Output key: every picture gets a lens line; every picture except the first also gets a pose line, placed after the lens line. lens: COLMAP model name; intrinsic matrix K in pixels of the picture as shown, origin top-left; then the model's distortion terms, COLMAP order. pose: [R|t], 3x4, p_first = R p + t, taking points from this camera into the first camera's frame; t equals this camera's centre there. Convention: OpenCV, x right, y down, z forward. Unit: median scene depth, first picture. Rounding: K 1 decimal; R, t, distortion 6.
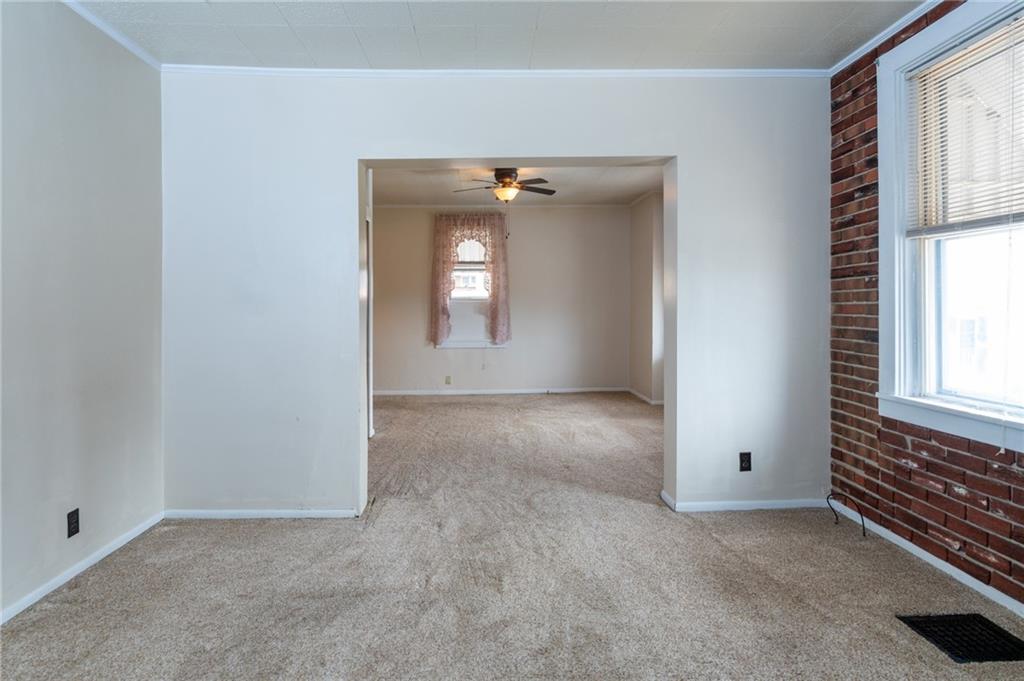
lens RADIAL K [[567.8, 0, 511.2], [0, 567.8, 310.8], [0, 0, 1]] dist [0.003991, 0.001018]
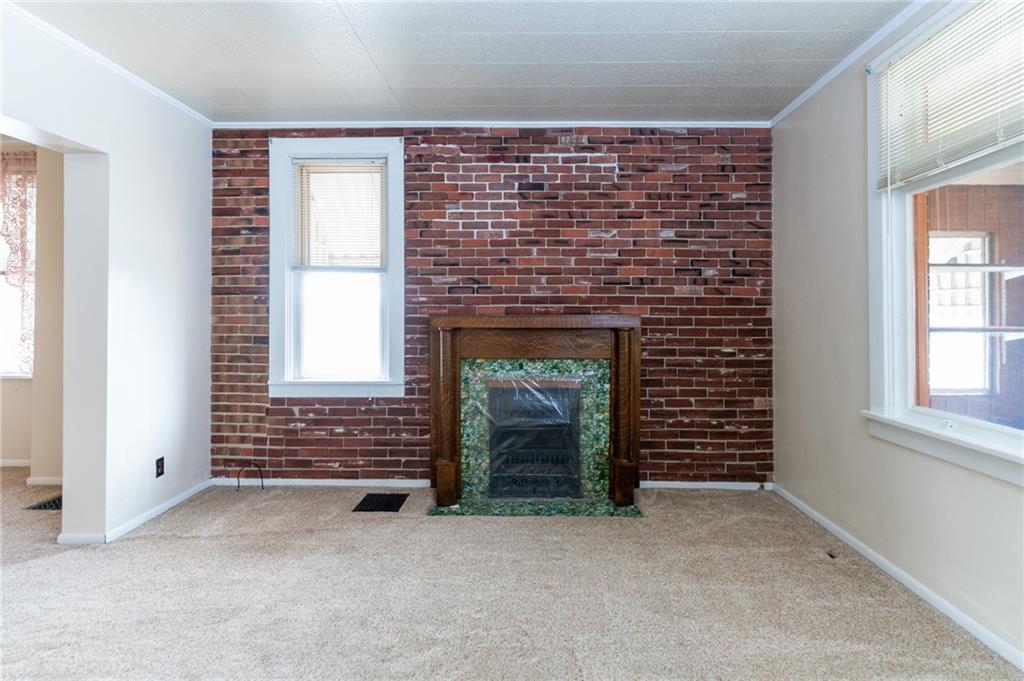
lens RADIAL K [[518.1, 0, 514.5], [0, 518.1, 312.3], [0, 0, 1]] dist [-0.001454, 0.000282]
pose [[0.070456, 0.012742, 0.997433, -0.547328], [0.005056, 0.999901, -0.013130, -0.001986], [-0.997502, 0.005968, 0.070385, 0.319152]]
